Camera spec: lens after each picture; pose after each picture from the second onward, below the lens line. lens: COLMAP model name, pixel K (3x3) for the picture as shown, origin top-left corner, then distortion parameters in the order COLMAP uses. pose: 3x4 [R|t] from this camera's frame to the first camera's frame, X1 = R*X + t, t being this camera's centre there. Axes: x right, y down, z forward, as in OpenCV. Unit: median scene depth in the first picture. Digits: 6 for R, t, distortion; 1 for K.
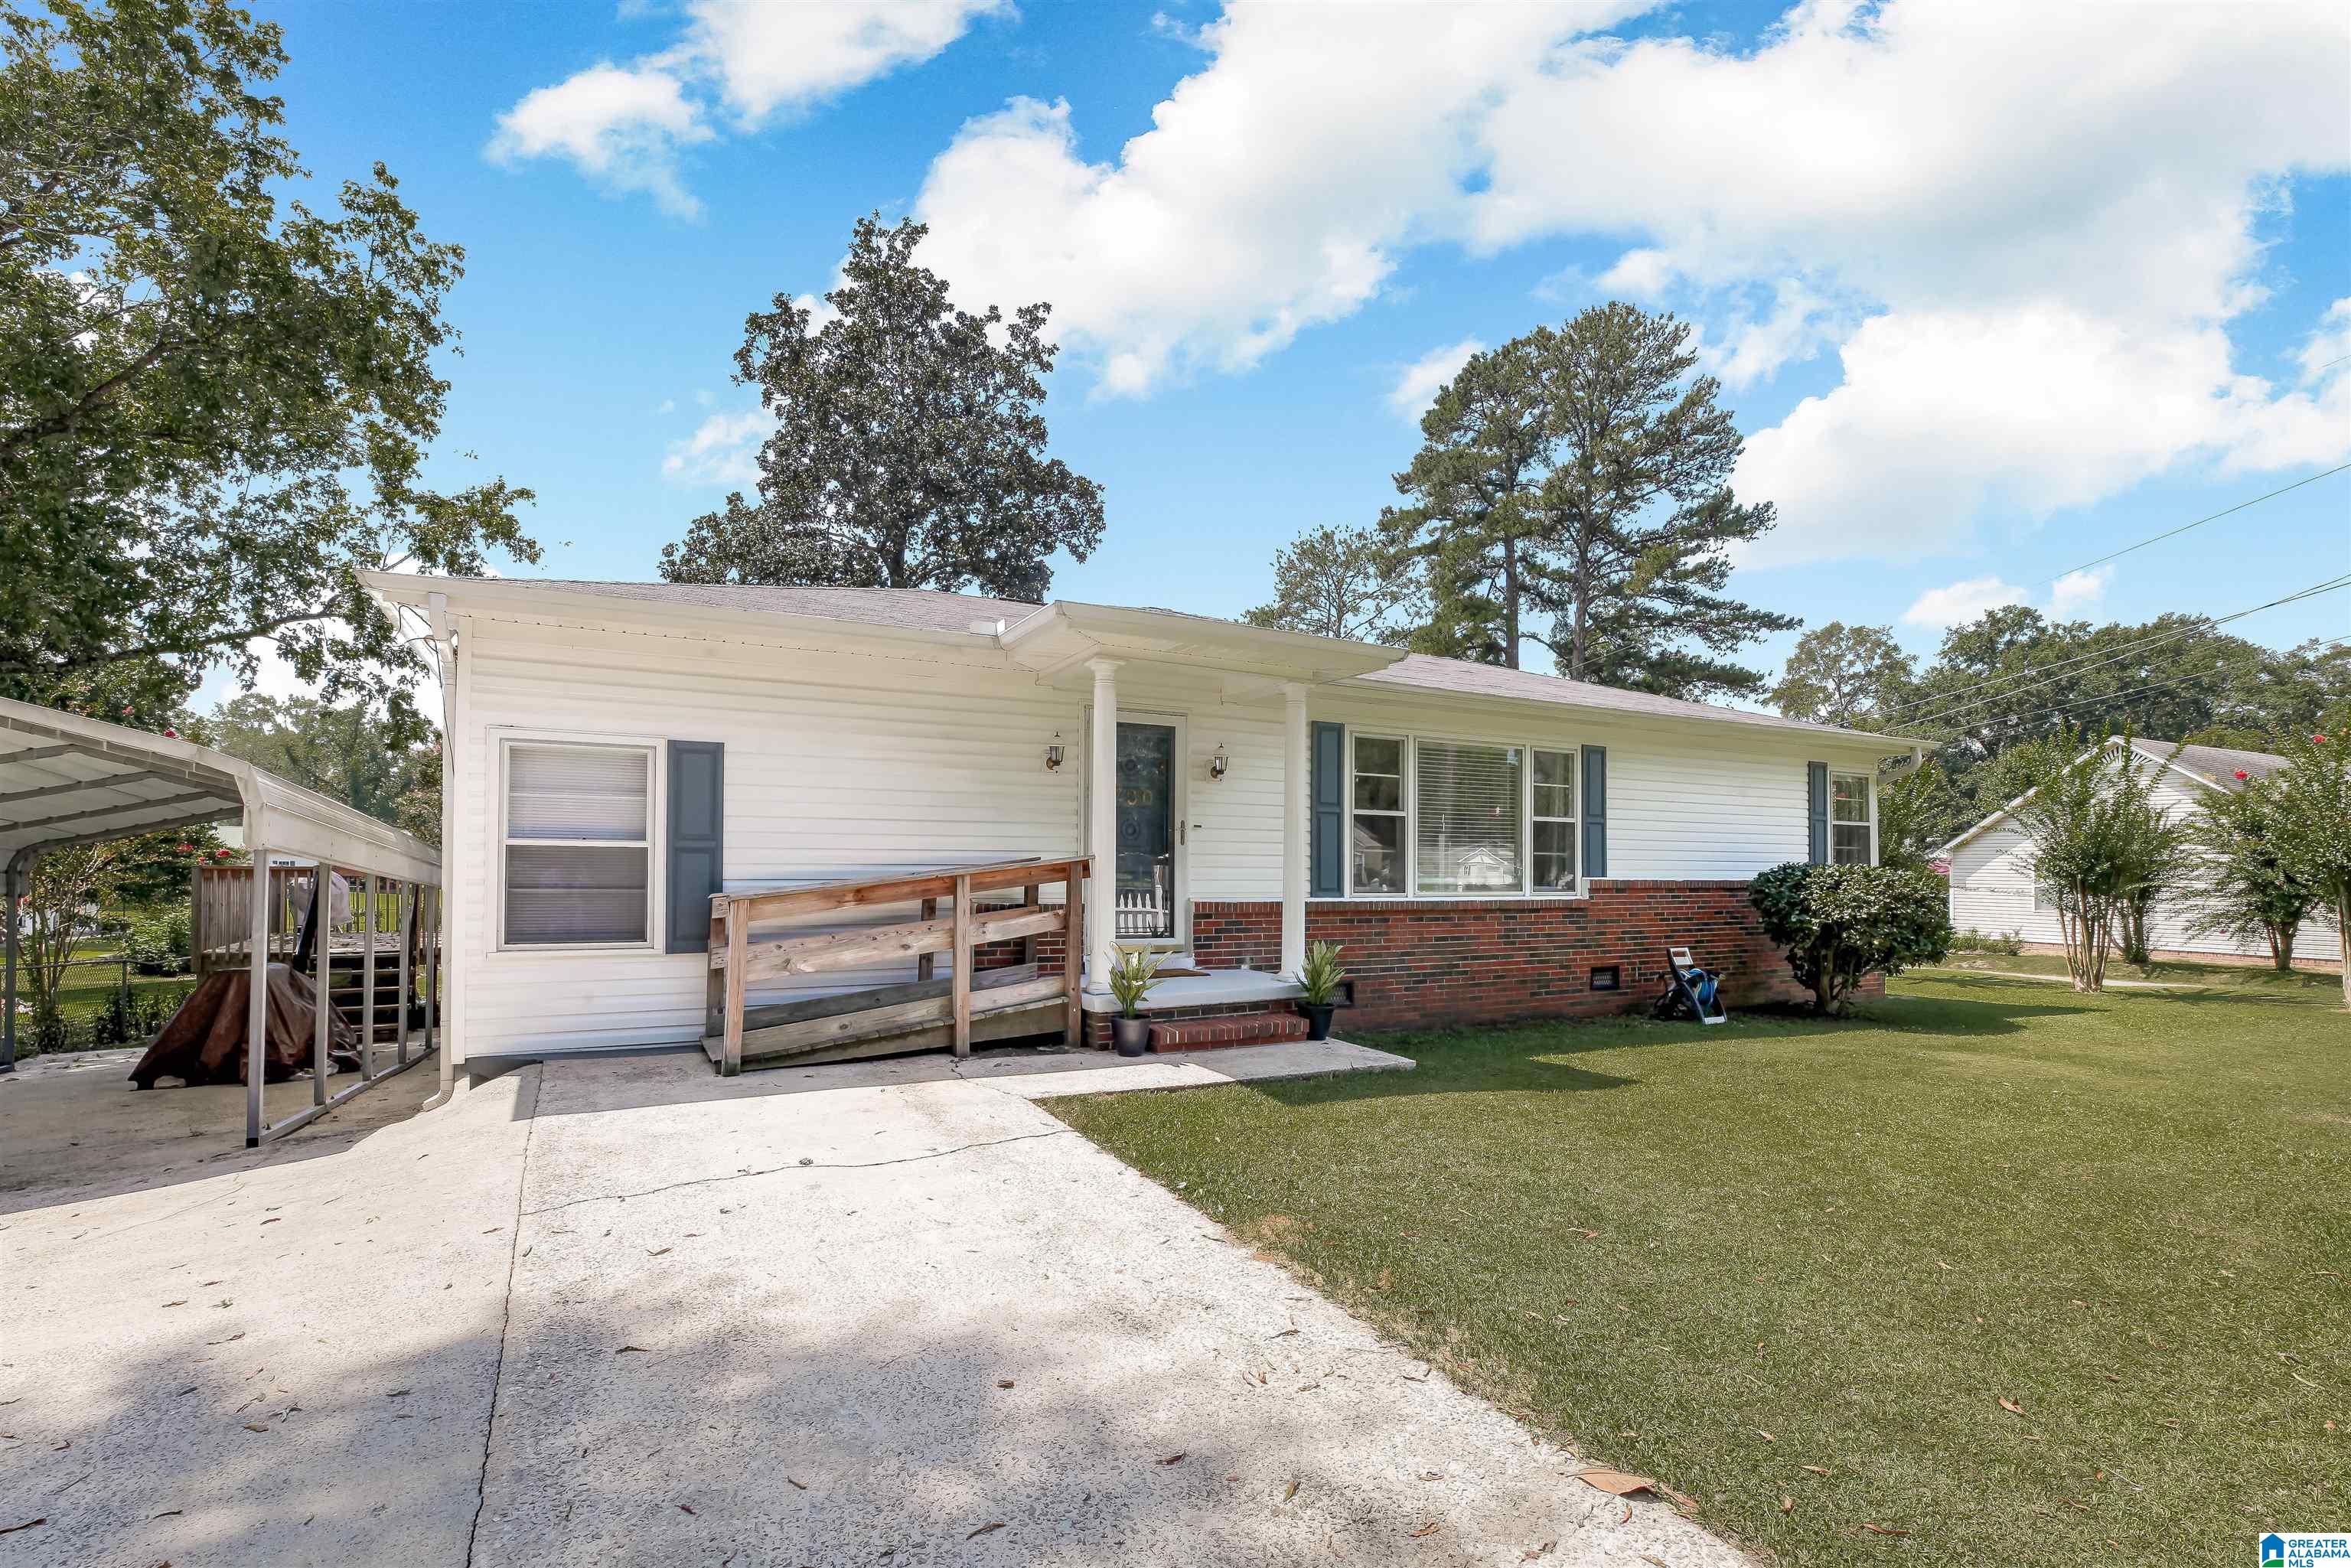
lens RADIAL K [[1125.8, 0, 1196.9], [0, 1125.8, 855.7], [0, 0, 1]] dist [-0.031319, 0.017396]
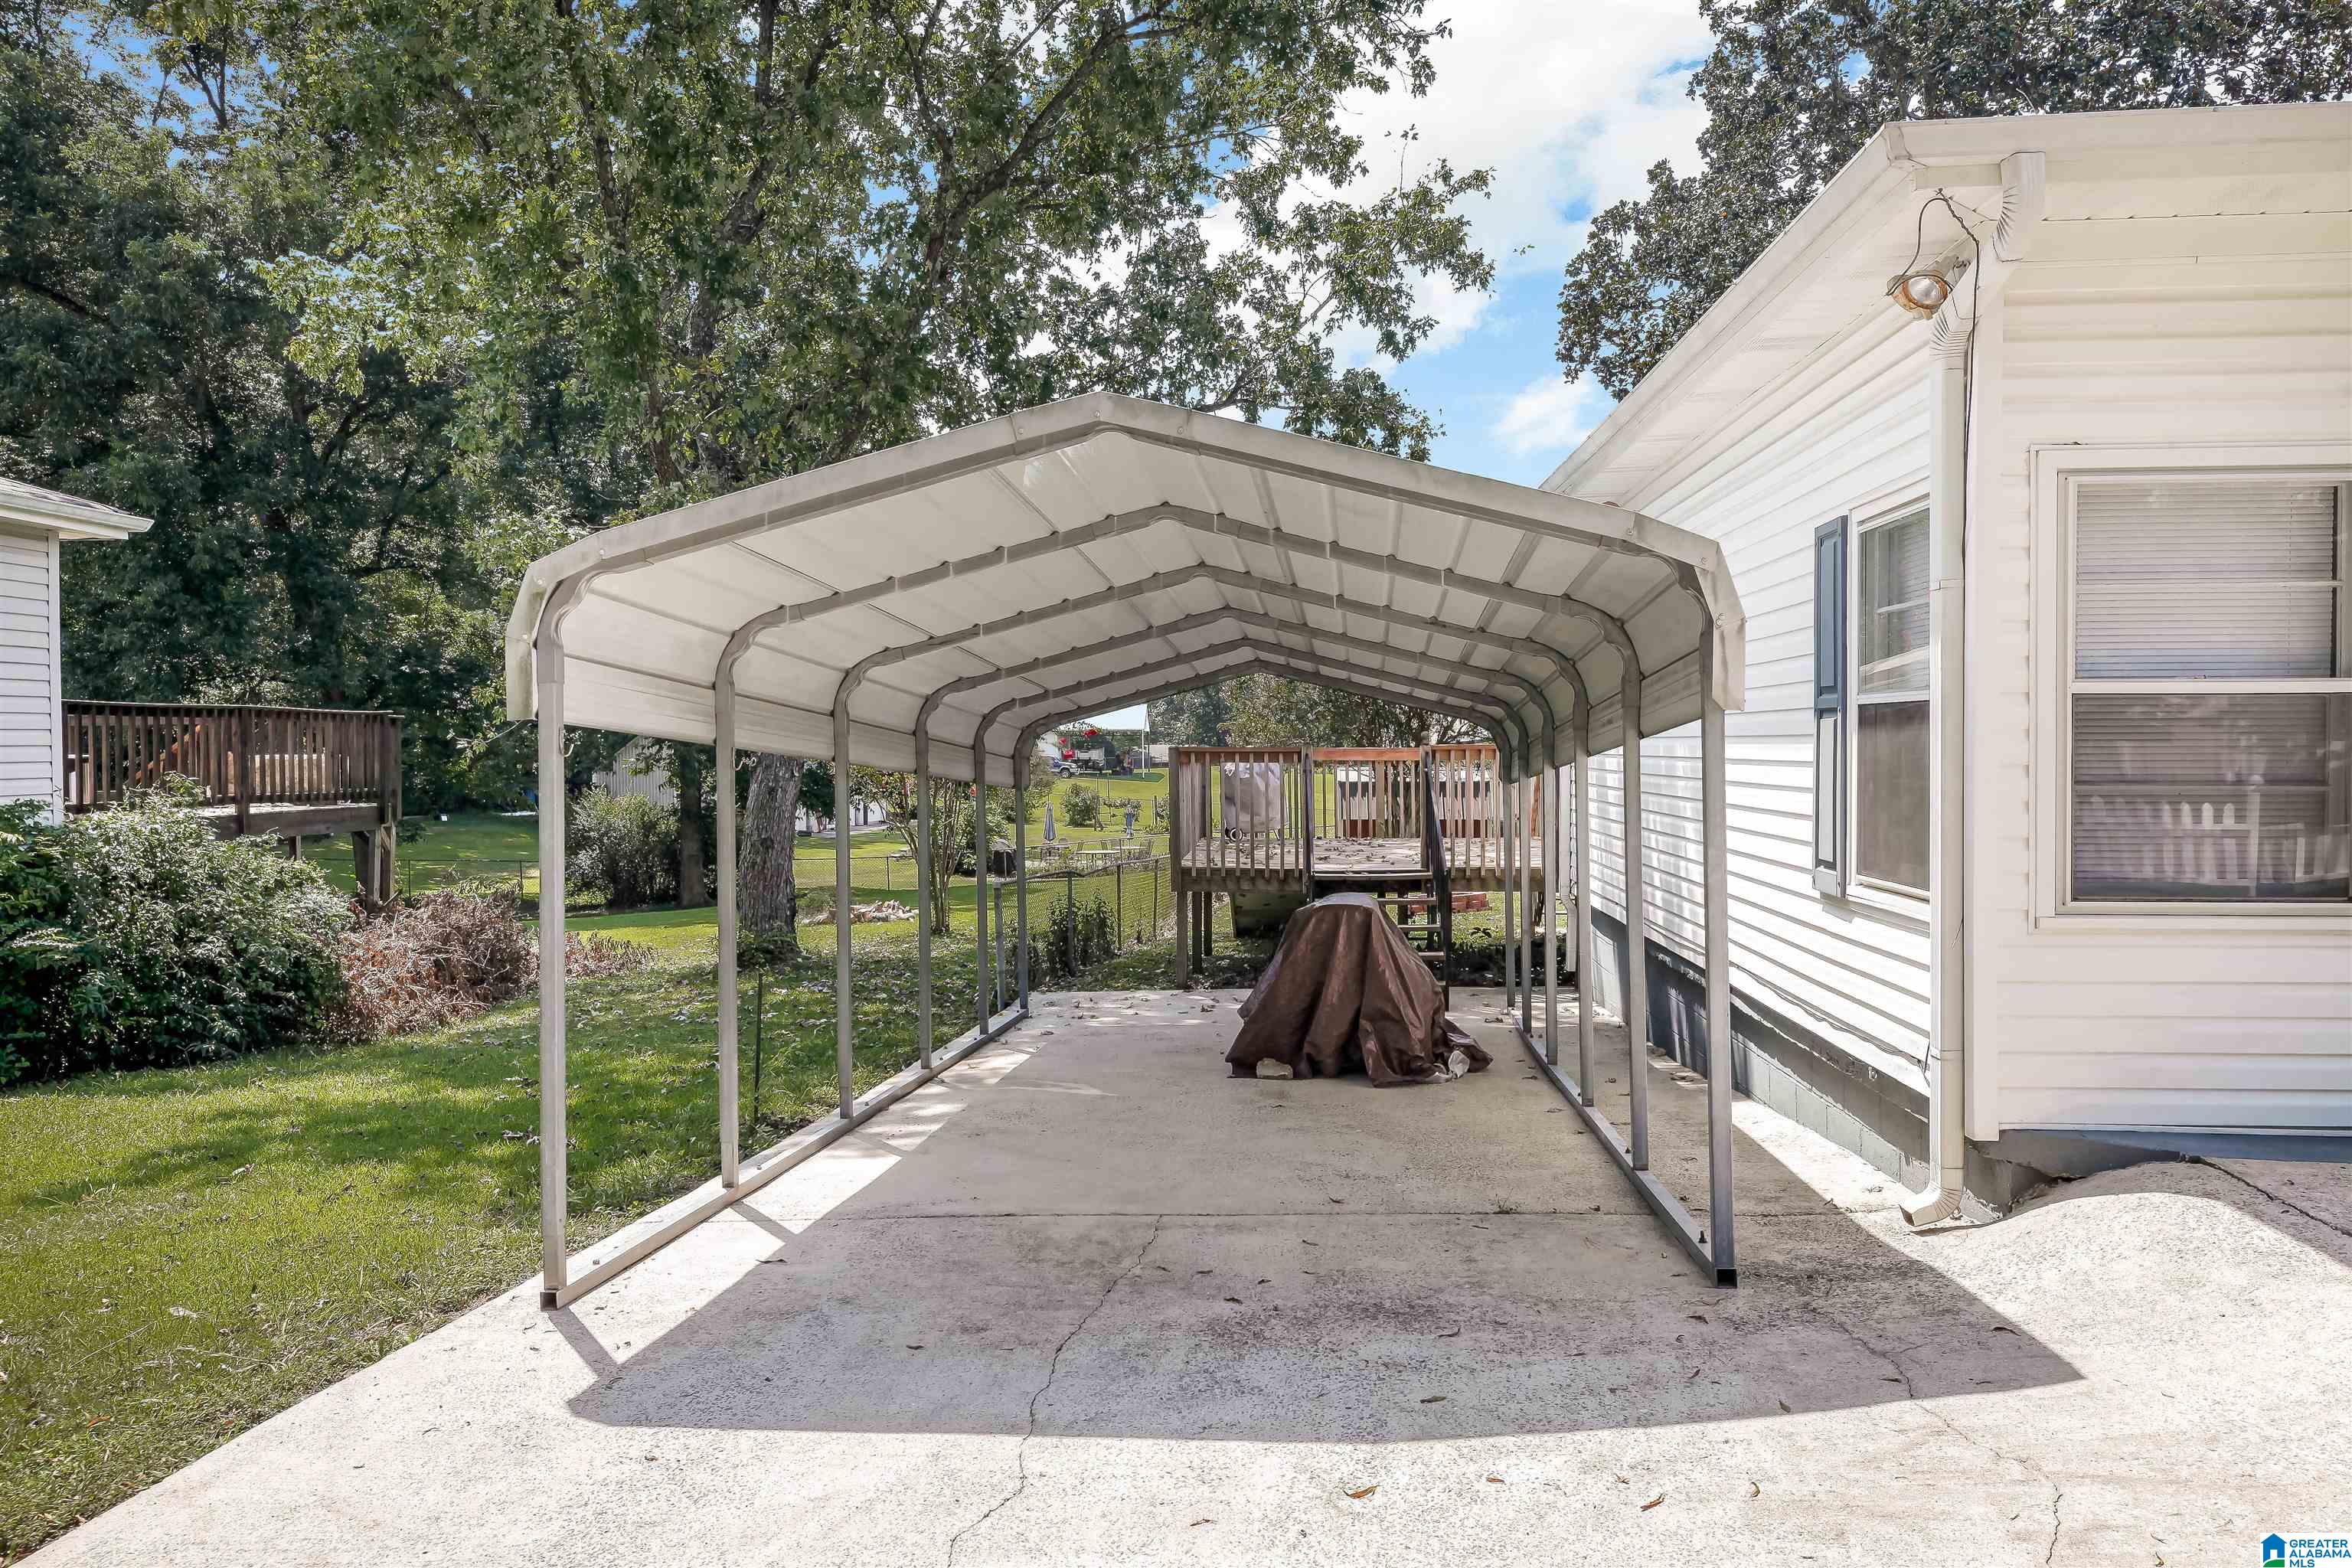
lens RADIAL K [[1615.8, 0, 1176.0], [0, 1615.8, 784.0], [0, 0, 1]] dist [0.035131, 0.001280]
pose [[0.836092, -0.000071, -0.548590, -0.329691], [0.020249, 0.999323, 0.030731, 0.000398], [0.548216, -0.036803, 0.835527, 0.119103]]
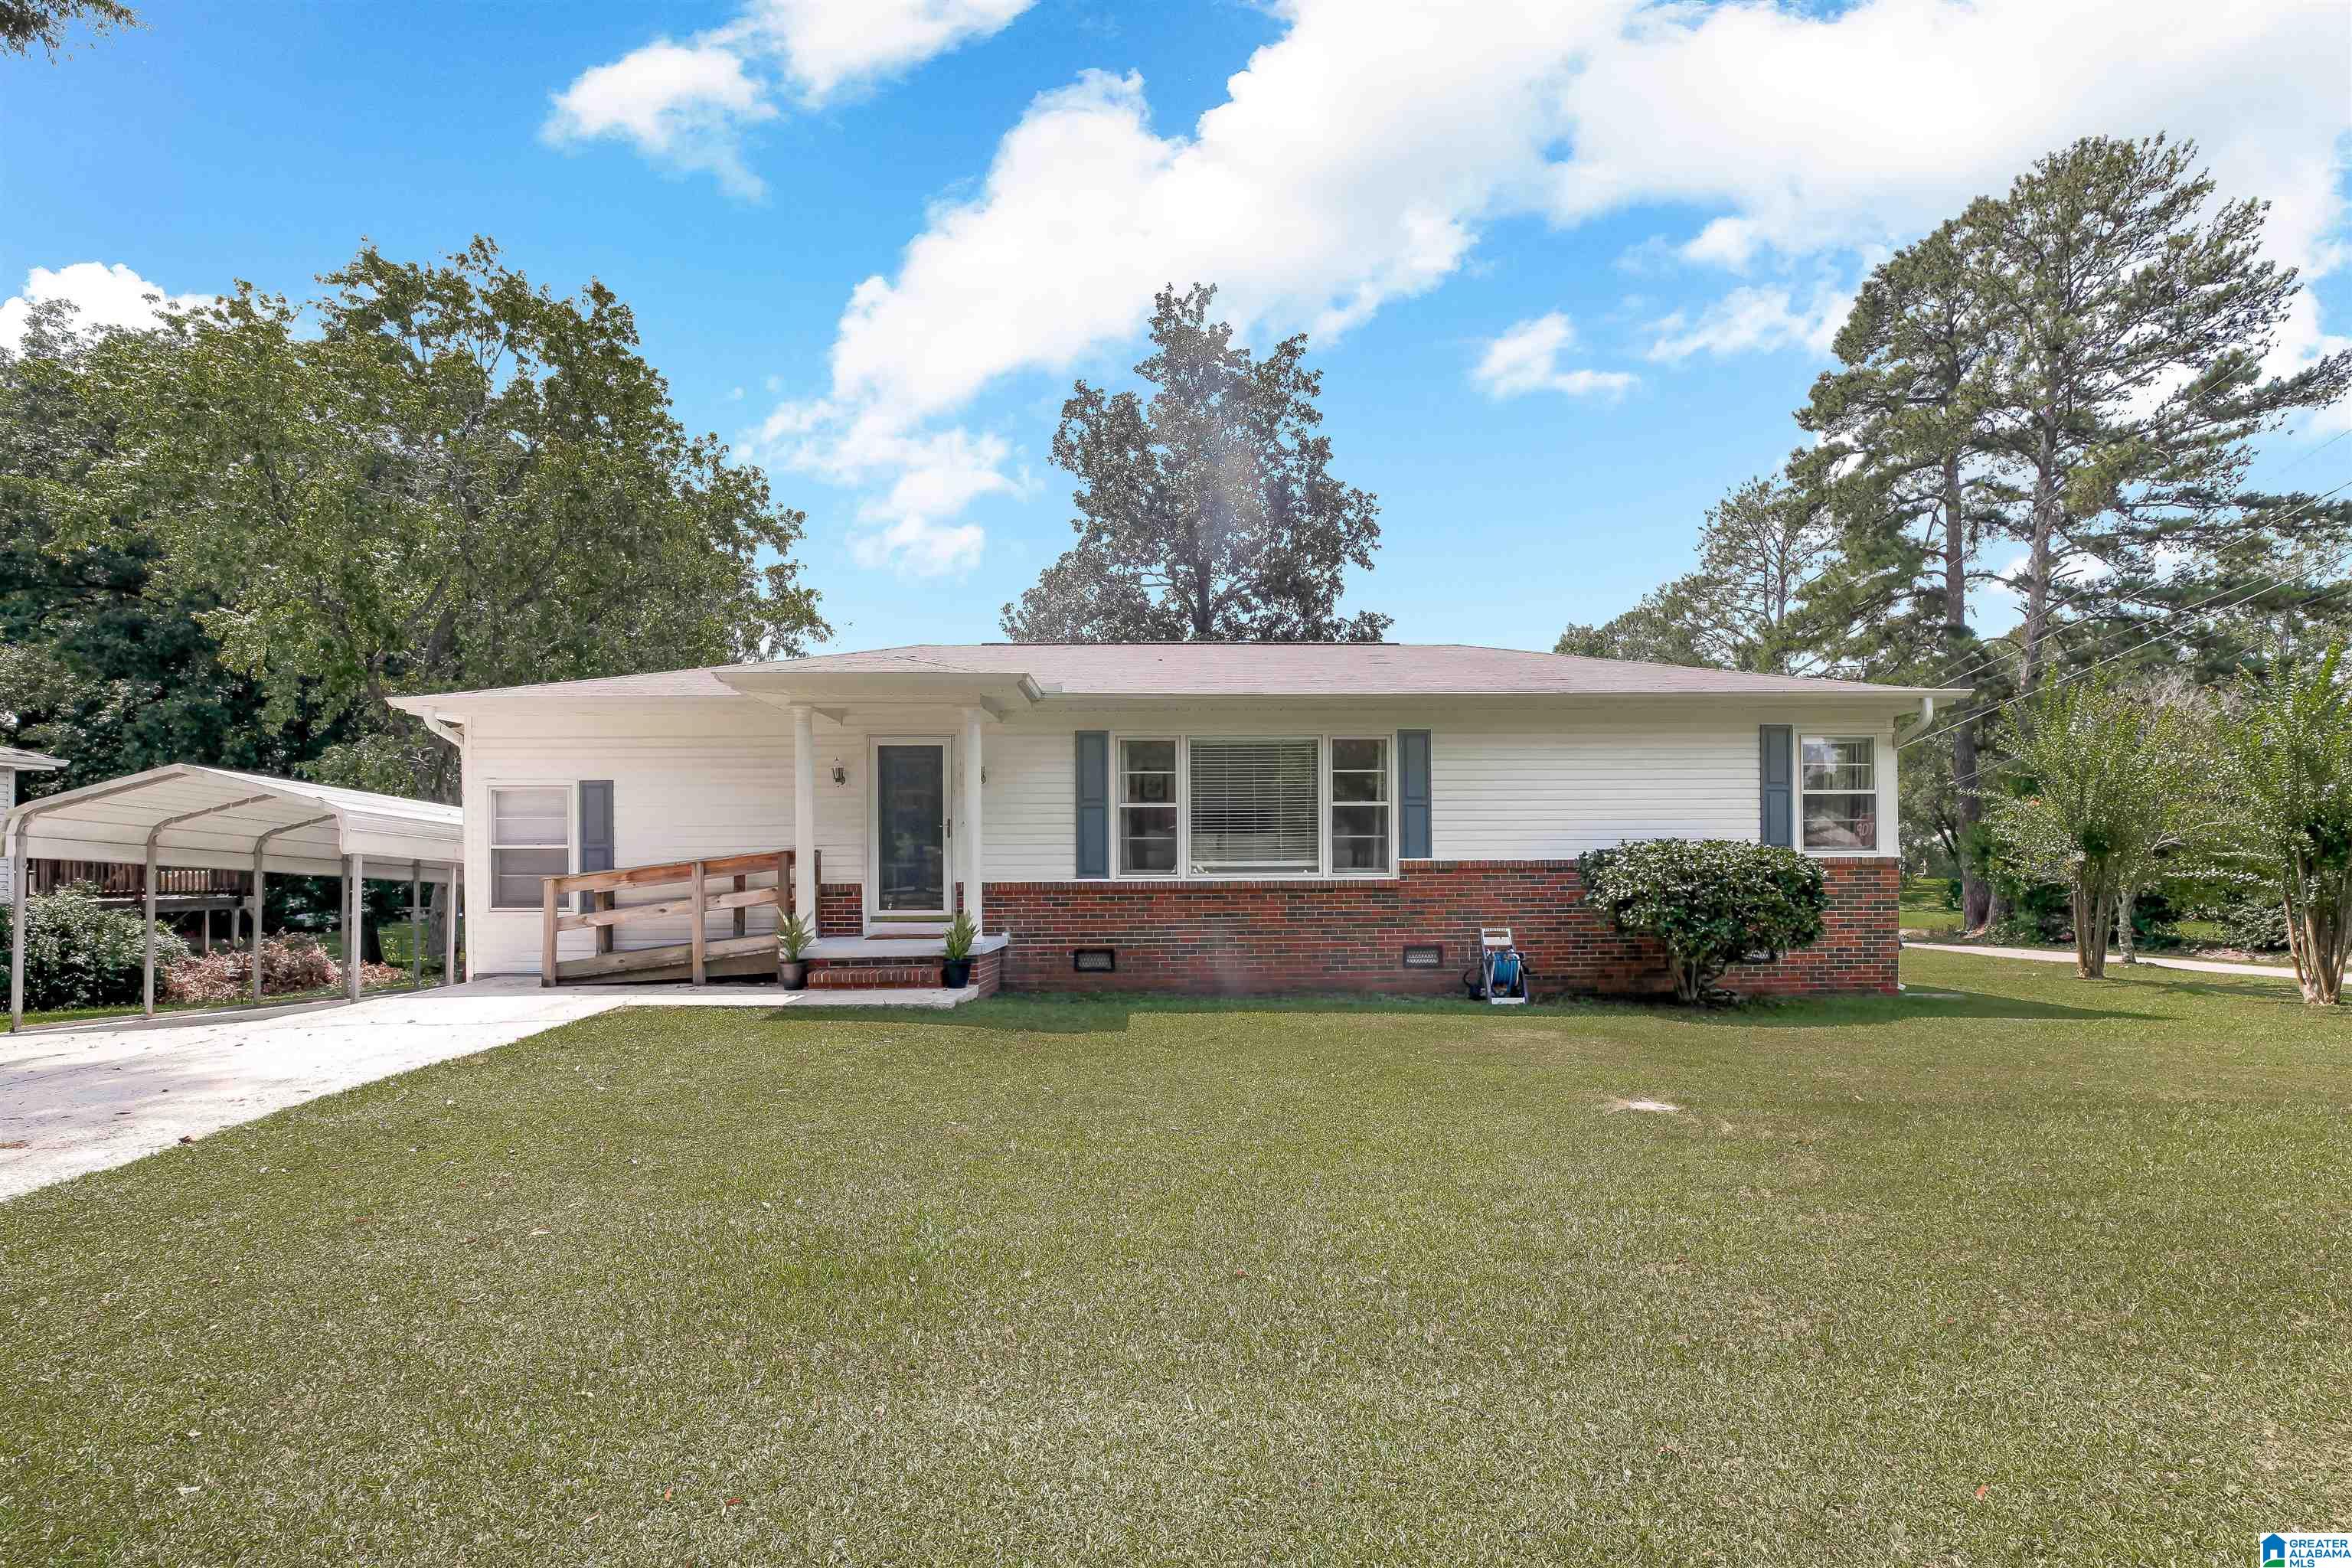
lens RADIAL K [[1126.3, 0, 1197.4], [0, 1126.3, 855.7], [0, 0, 1]] dist [-0.031319, 0.017396]
pose [[0.887287, -0.018962, -0.460828, 0.649630], [0.019722, 0.999800, -0.003167, 0.016215], [0.460796, -0.006279, 0.887484, -0.000804]]
